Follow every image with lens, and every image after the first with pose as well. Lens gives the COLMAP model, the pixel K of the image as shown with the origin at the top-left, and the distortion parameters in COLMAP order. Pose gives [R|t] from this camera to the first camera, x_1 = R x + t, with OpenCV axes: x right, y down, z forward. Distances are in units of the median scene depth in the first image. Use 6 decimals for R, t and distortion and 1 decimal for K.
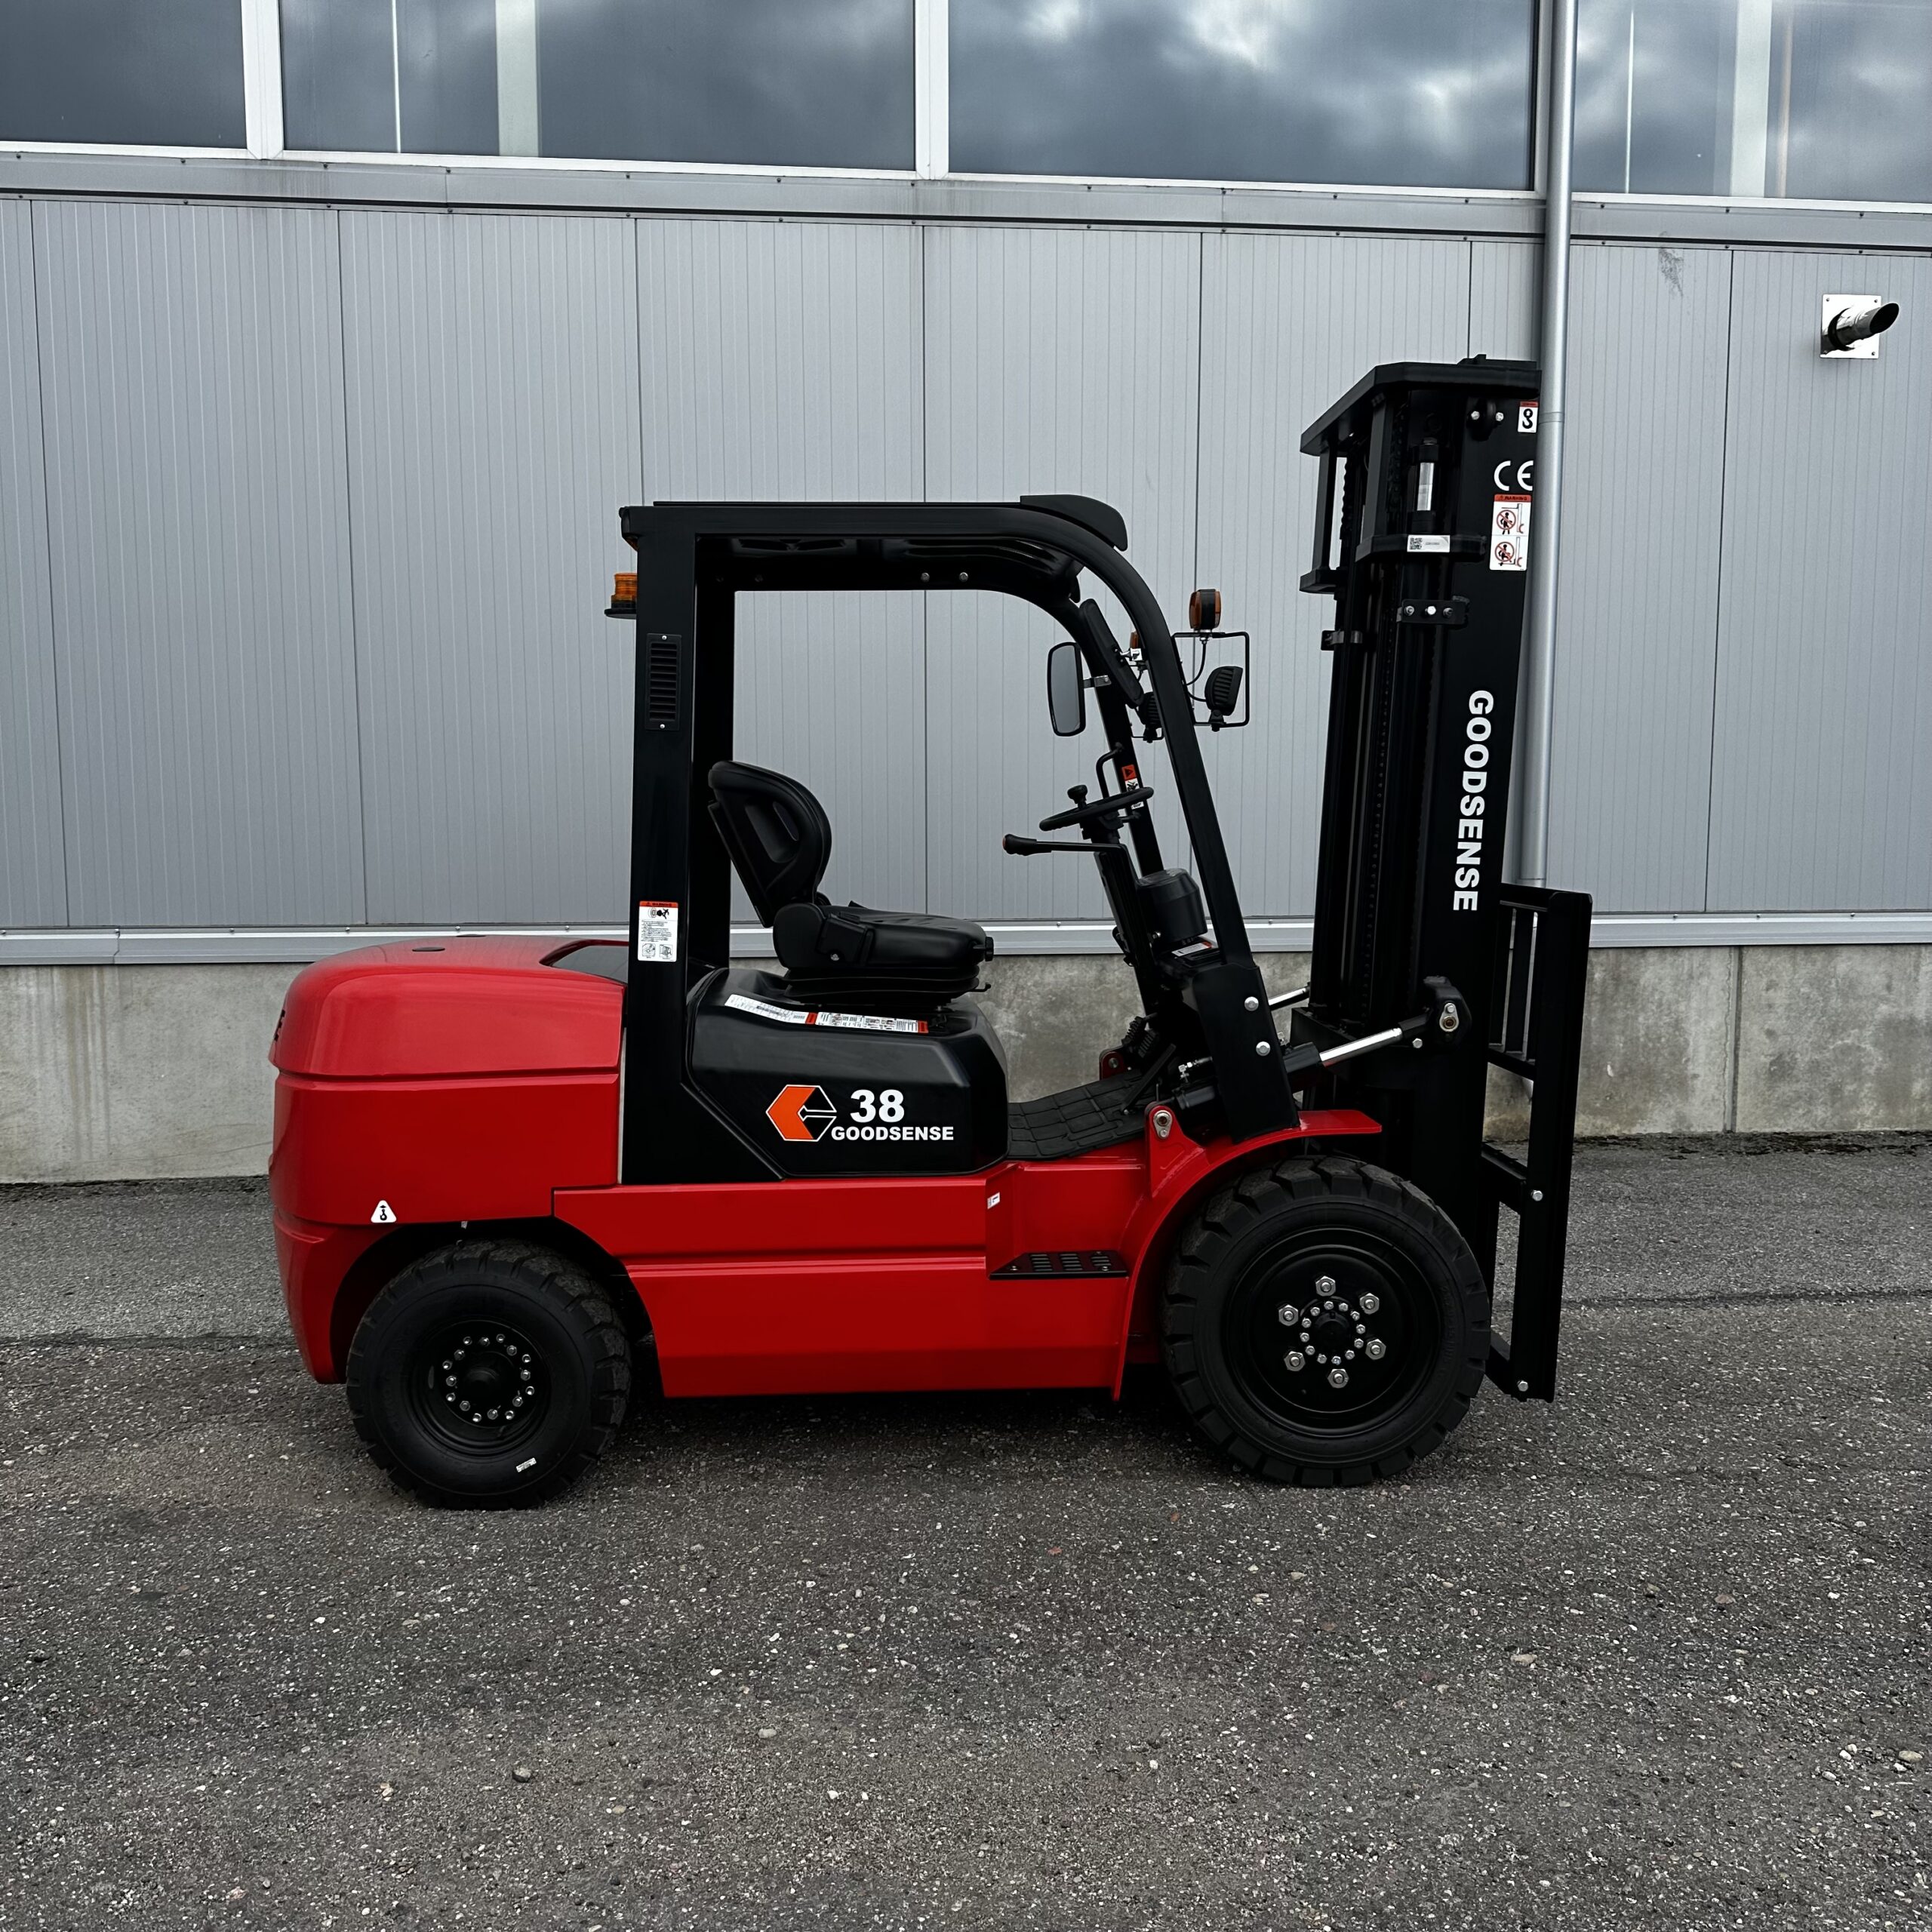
lens RADIAL K [[1810.0, 0, 977.2], [0, 1810.0, 1014.9], [0, 0, 1]] dist [0.127475, -0.211462]
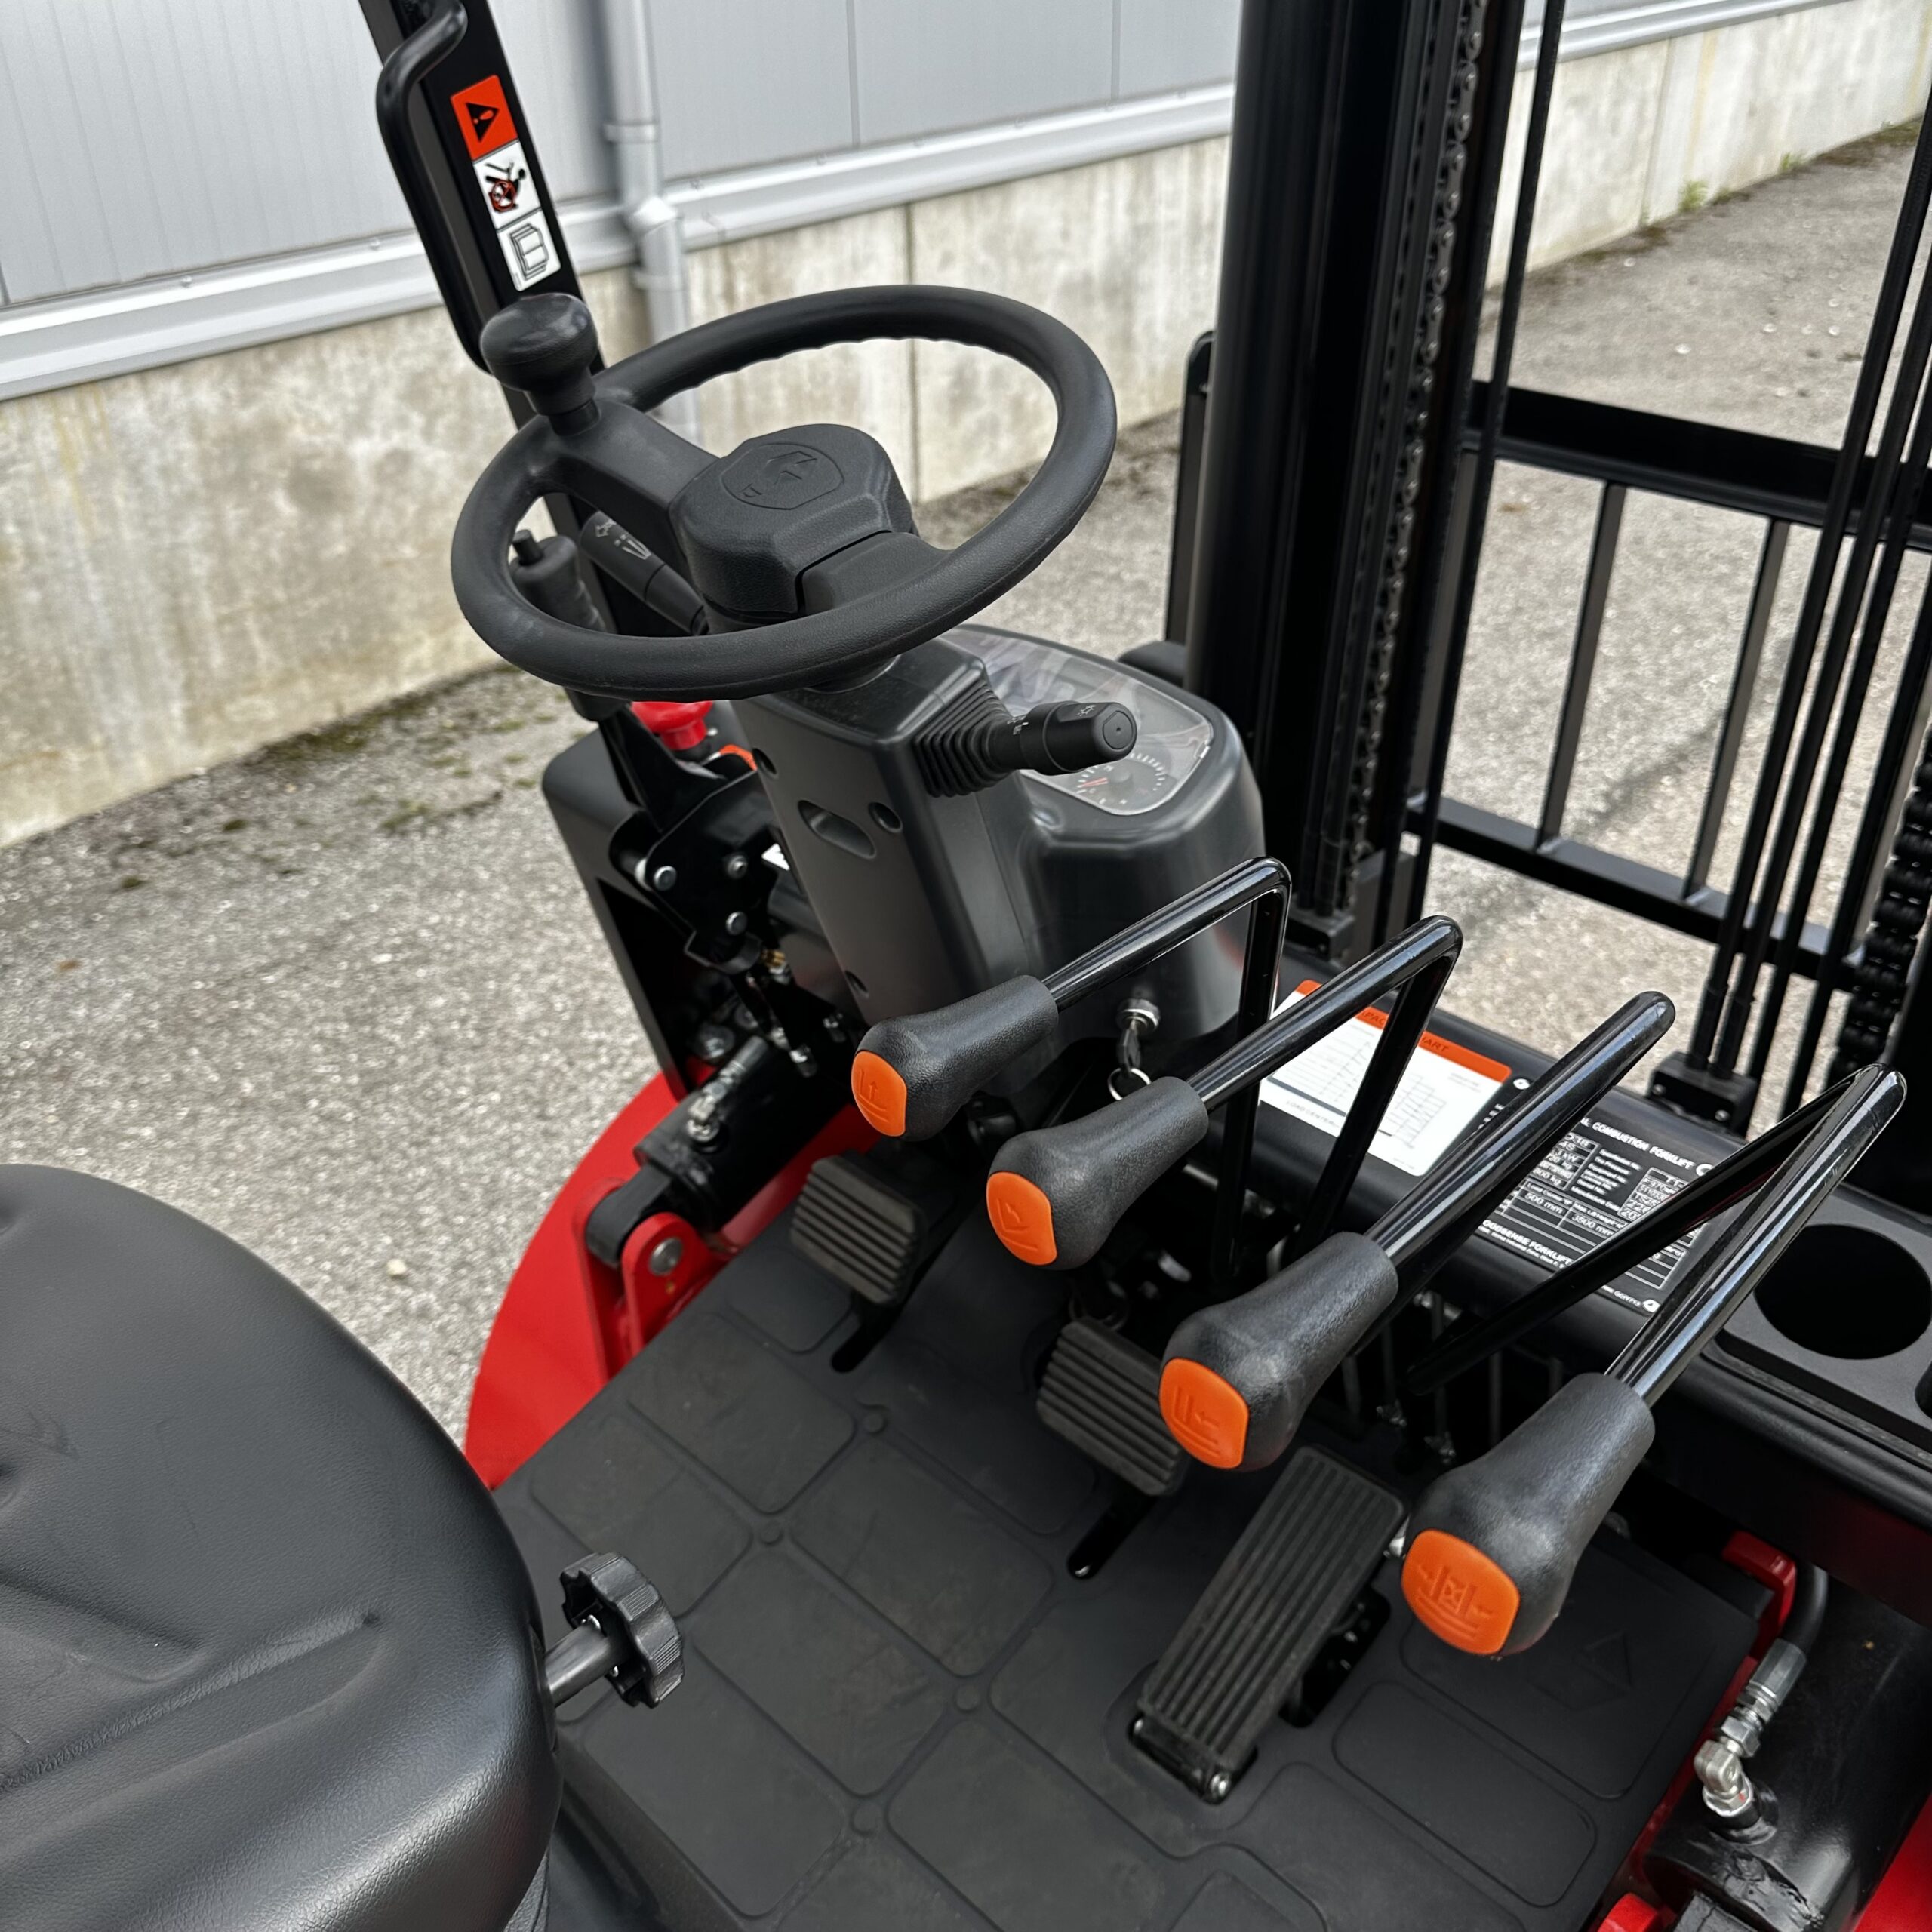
lens RADIAL K [[1858.5, 0, 966.0], [0, 1858.5, 966.0], [0, 0, 1]] dist [0.036054, -0.044423]
pose [[0.721740, -0.371036, 0.584315, -0.033292], [0.093217, 0.888599, 0.449113, -0.089202], [-0.685858, -0.269675, 0.675924, 0.492998]]
